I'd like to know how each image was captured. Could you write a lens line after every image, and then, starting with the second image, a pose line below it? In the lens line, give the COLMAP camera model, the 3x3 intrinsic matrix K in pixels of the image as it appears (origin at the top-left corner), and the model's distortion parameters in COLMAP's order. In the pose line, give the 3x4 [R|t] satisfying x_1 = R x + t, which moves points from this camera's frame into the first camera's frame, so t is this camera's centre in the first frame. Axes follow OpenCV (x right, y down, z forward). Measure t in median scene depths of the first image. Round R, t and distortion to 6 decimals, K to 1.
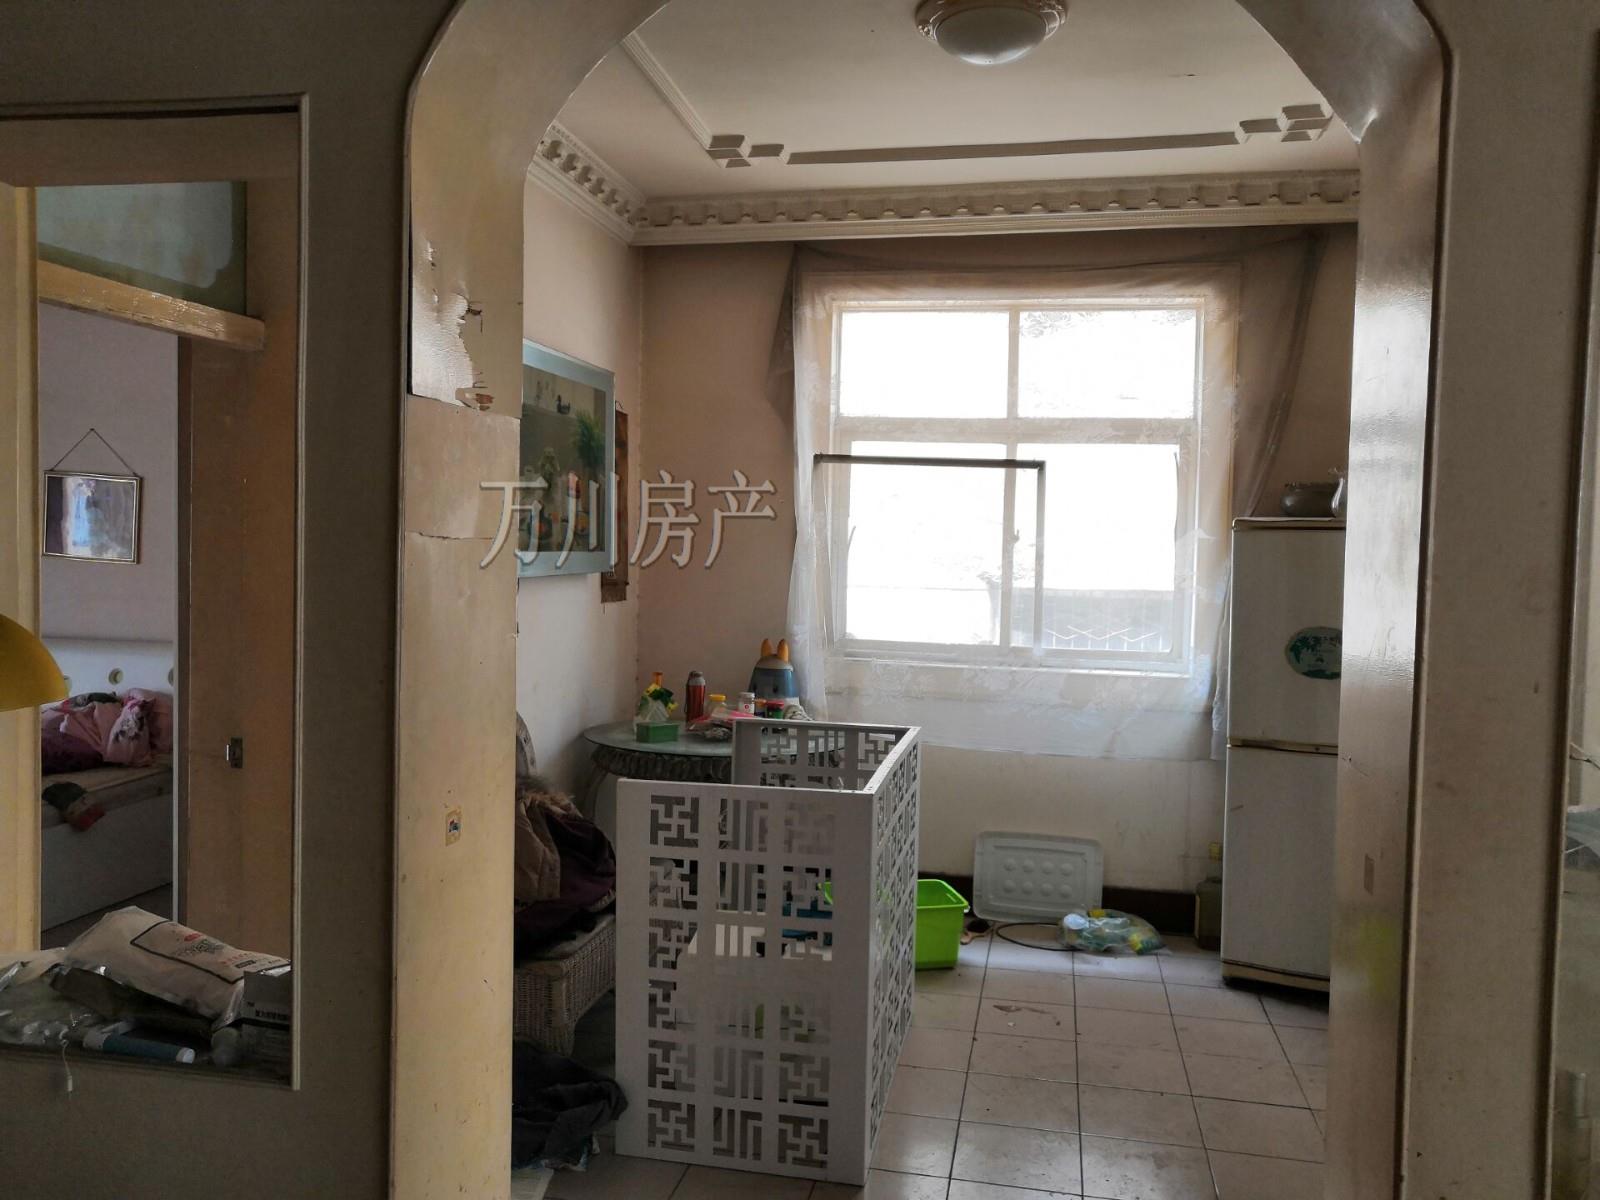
lens RADIAL K [[1257.8, 0, 797.5], [0, 1257.8, 592.7], [0, 0, 1]] dist [0.005450, 0.003106]
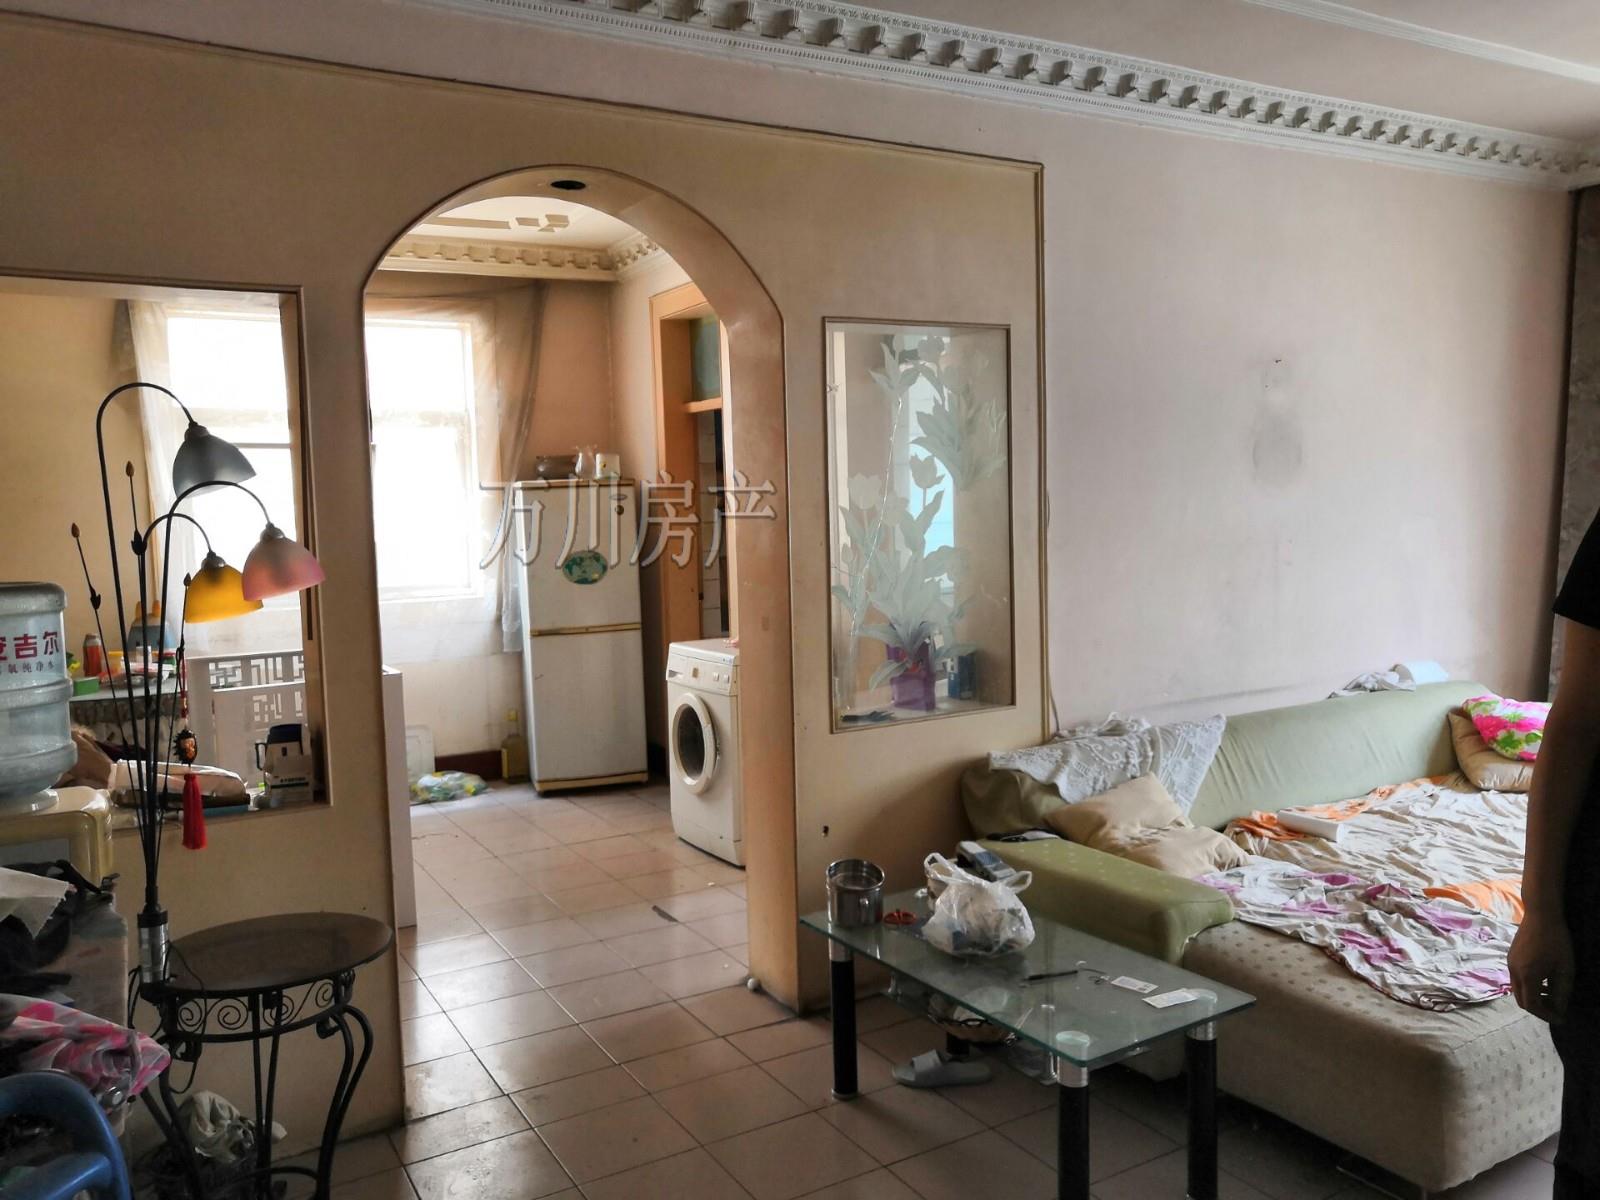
lens RADIAL K [[1219.2, 0, 800.0], [0, 1219.2, 600.0], [0, 0, 1]] dist [-0.025105, 0.002032]
pose [[0.752368, -0.101810, 0.650828, -0.315075], [0.073214, 0.994787, 0.070979, 0.000927], [-0.654662, -0.005752, 0.755900, -0.261649]]
